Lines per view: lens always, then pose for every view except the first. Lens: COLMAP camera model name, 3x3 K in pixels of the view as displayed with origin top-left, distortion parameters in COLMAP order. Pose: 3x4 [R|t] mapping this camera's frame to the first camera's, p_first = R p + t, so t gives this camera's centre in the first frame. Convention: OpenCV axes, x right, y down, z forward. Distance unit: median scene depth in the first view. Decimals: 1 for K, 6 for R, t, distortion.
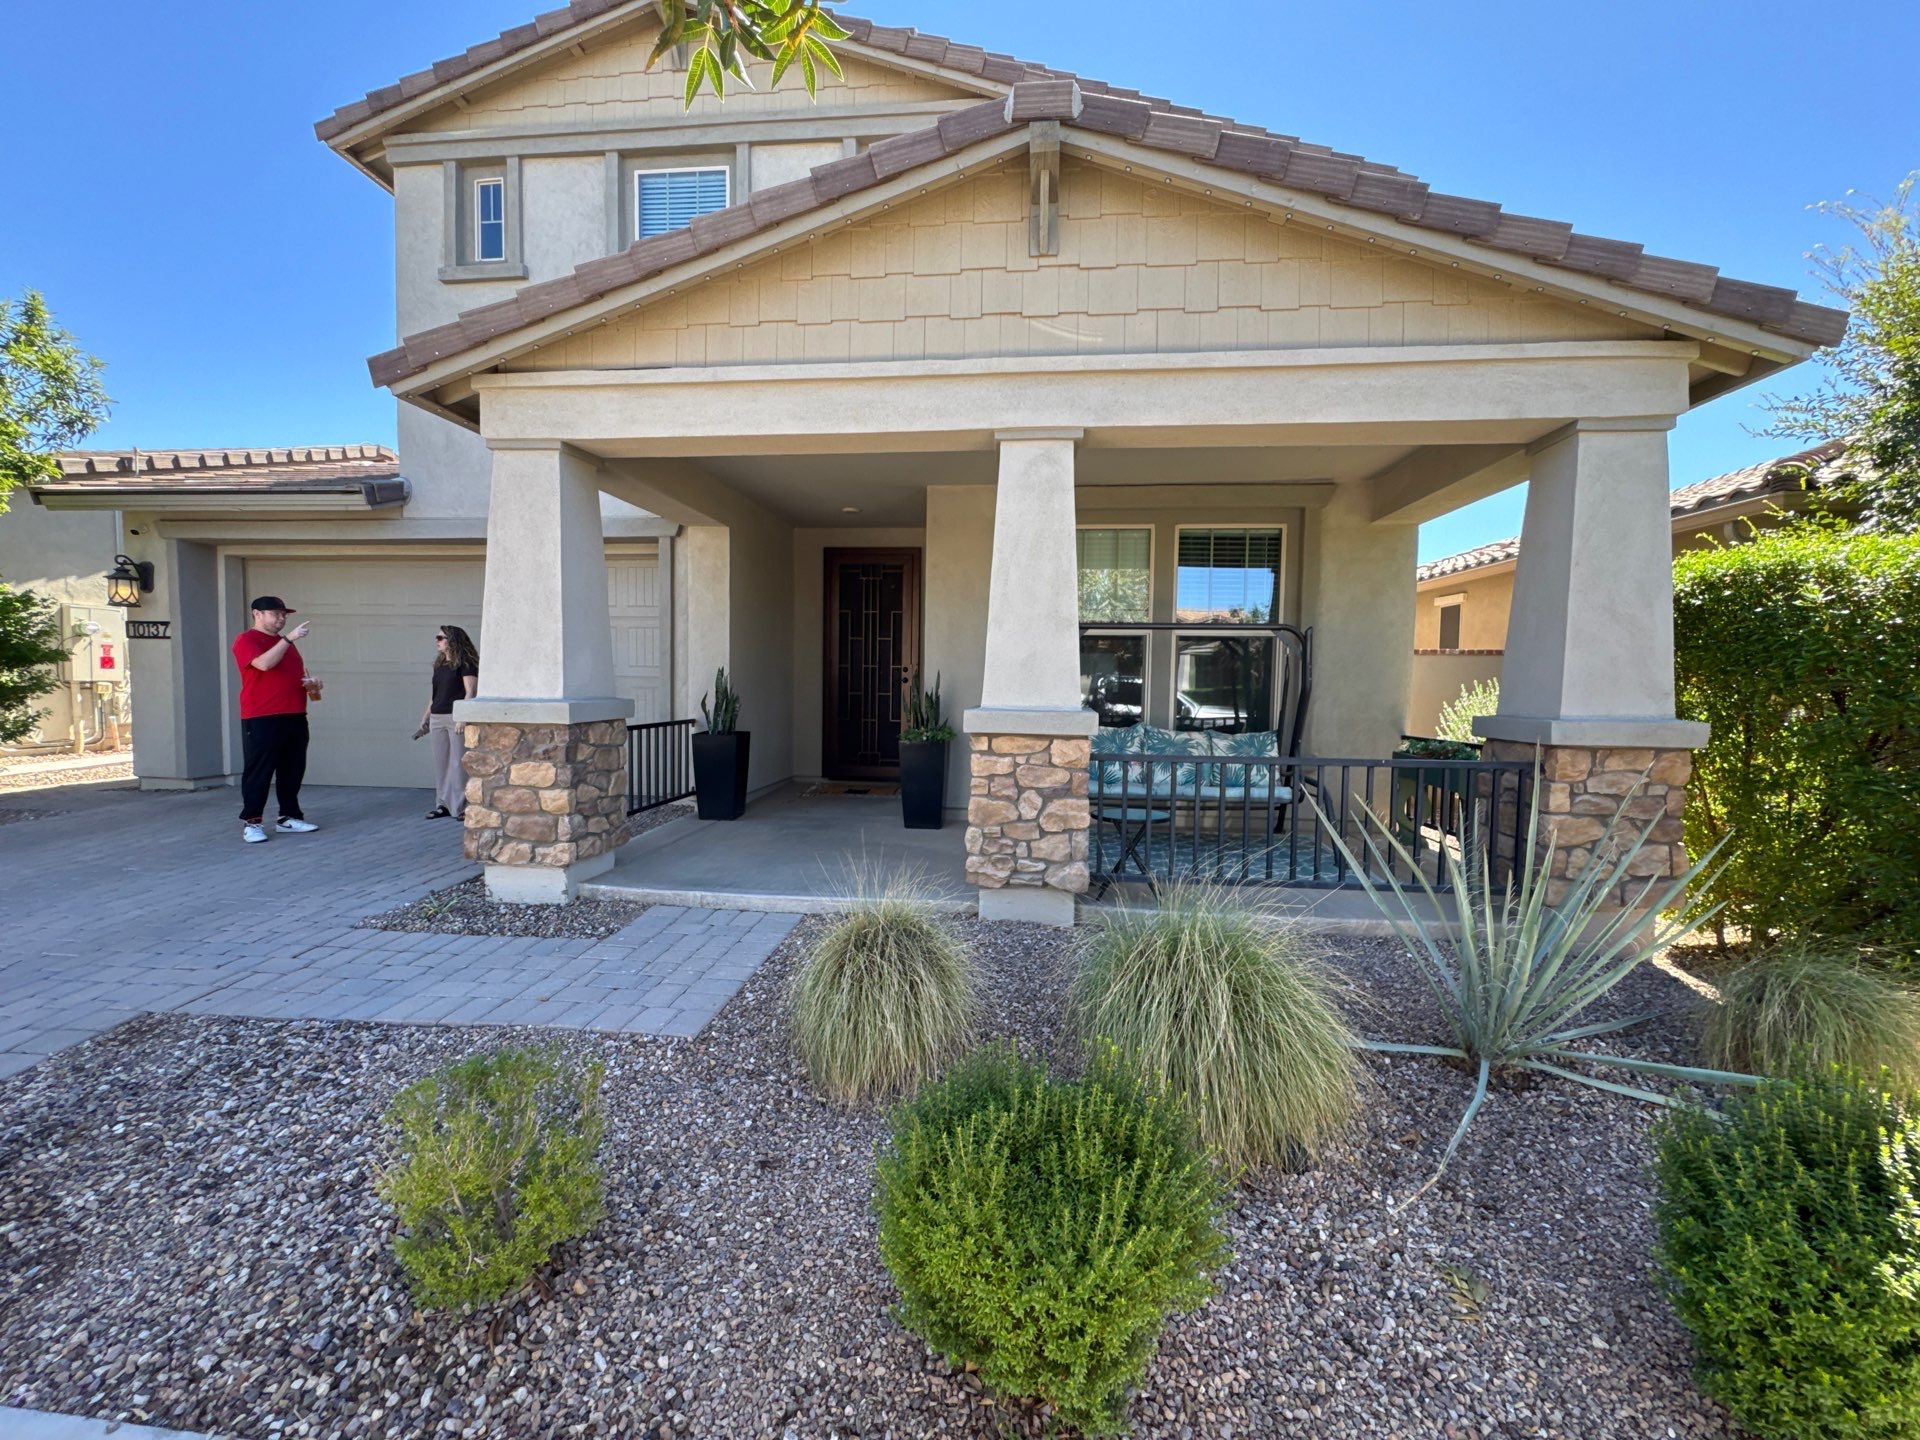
lens RADIAL K [[773.2, 0, 960.0], [0, 773.2, 720.0], [0, 0, 1]] dist [-0.000442, 0.000596]
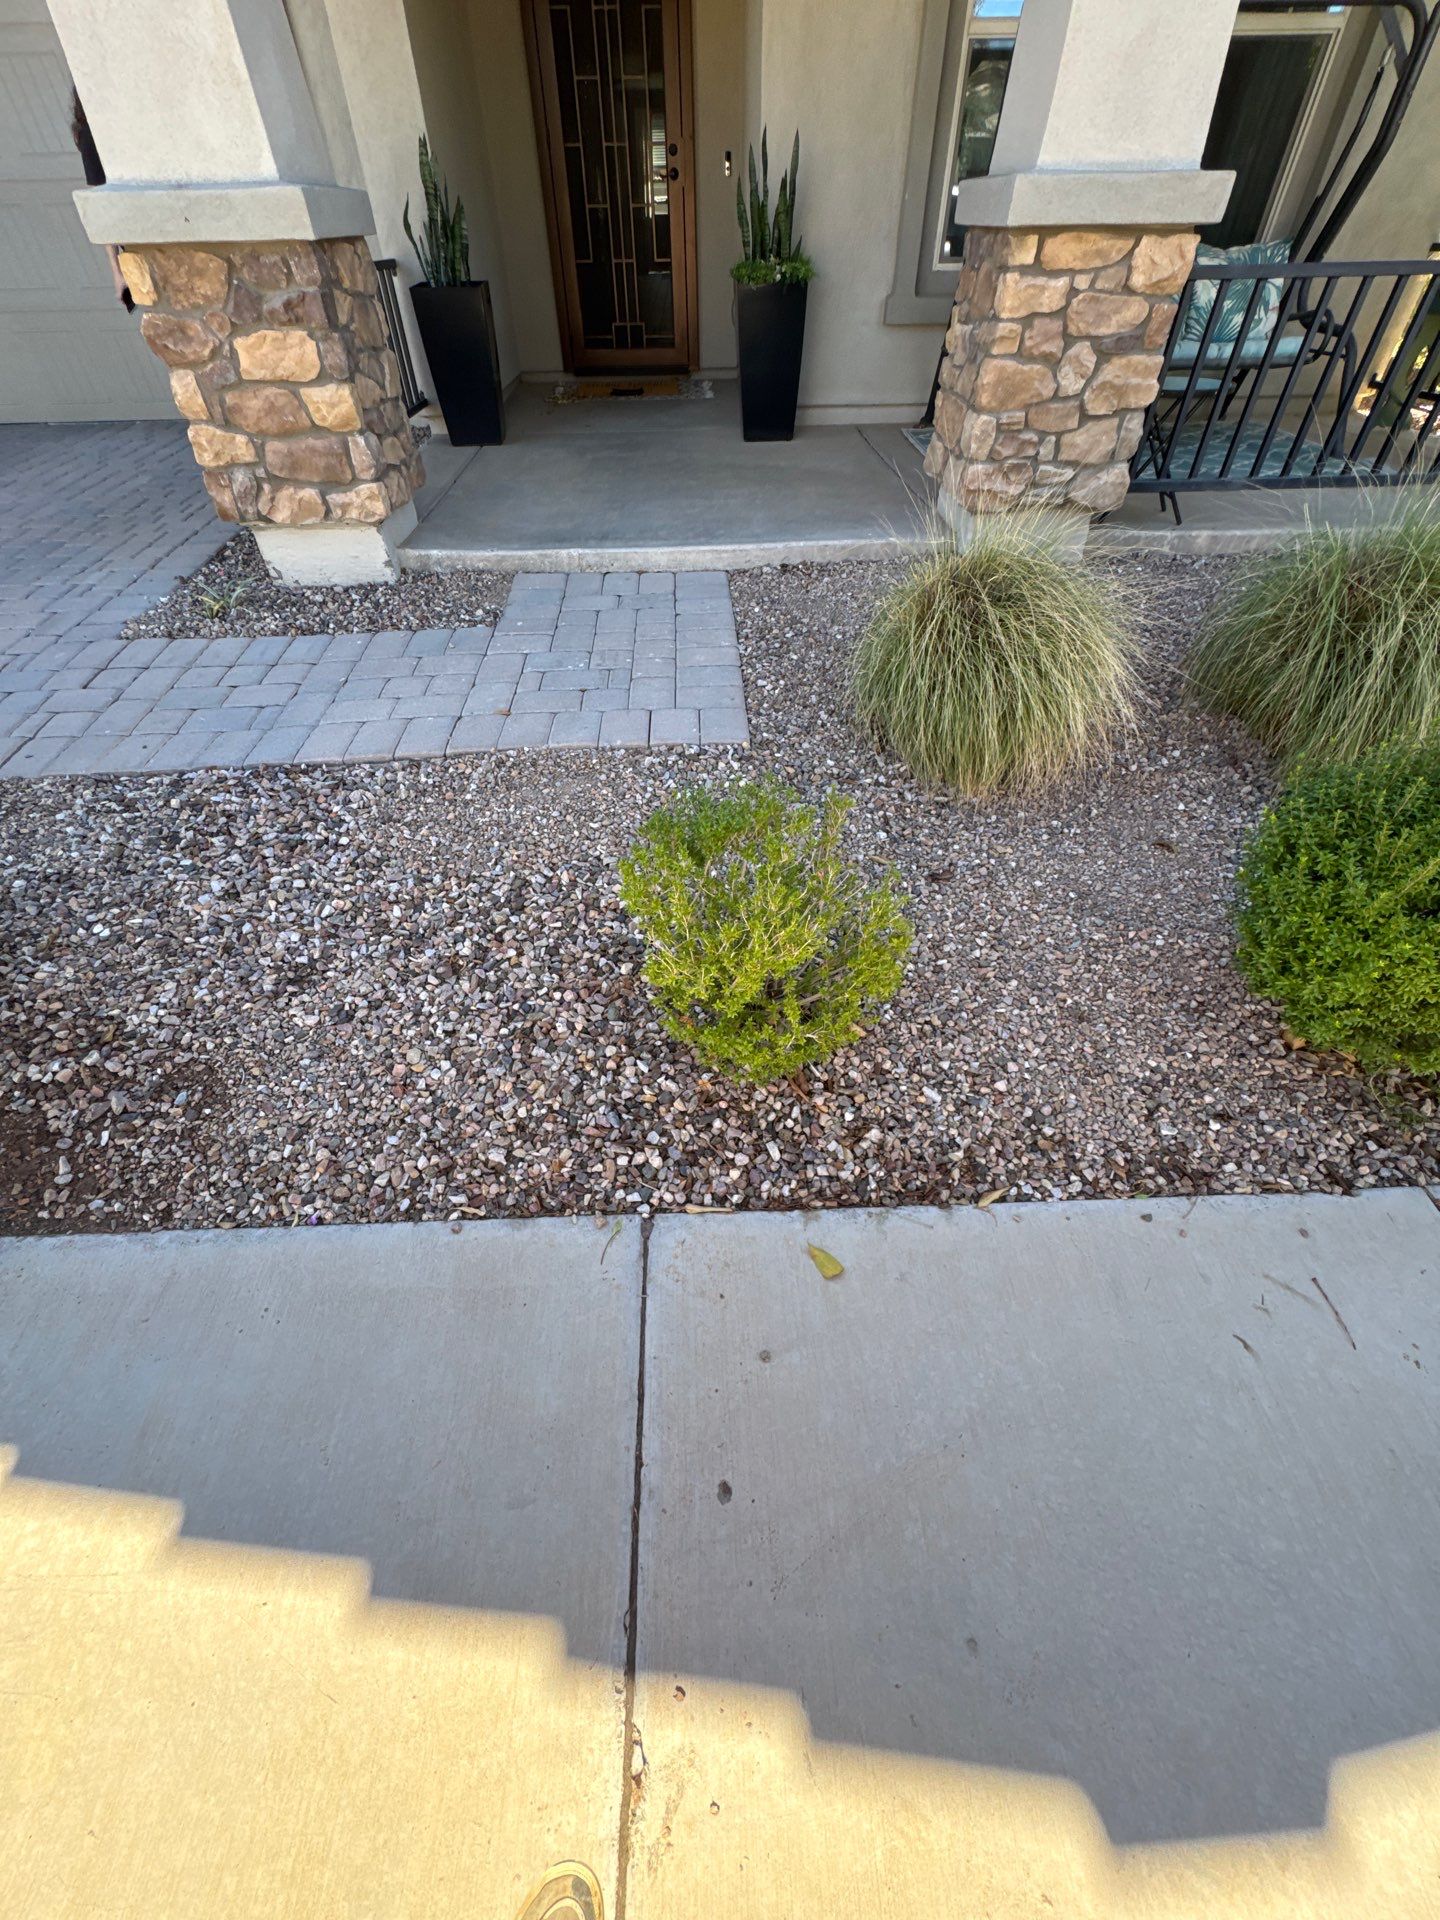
lens RADIAL K [[773.2, 0, 720.0], [0, 773.2, 960.0], [0, 0, 1]] dist [-0.000442, 0.000596]
pose [[0.989281, -0.119260, 0.084263, -0.338834], [0.035292, 0.755209, 0.654534, 0.046100], [-0.141696, -0.644544, 0.751322, 0.199162]]
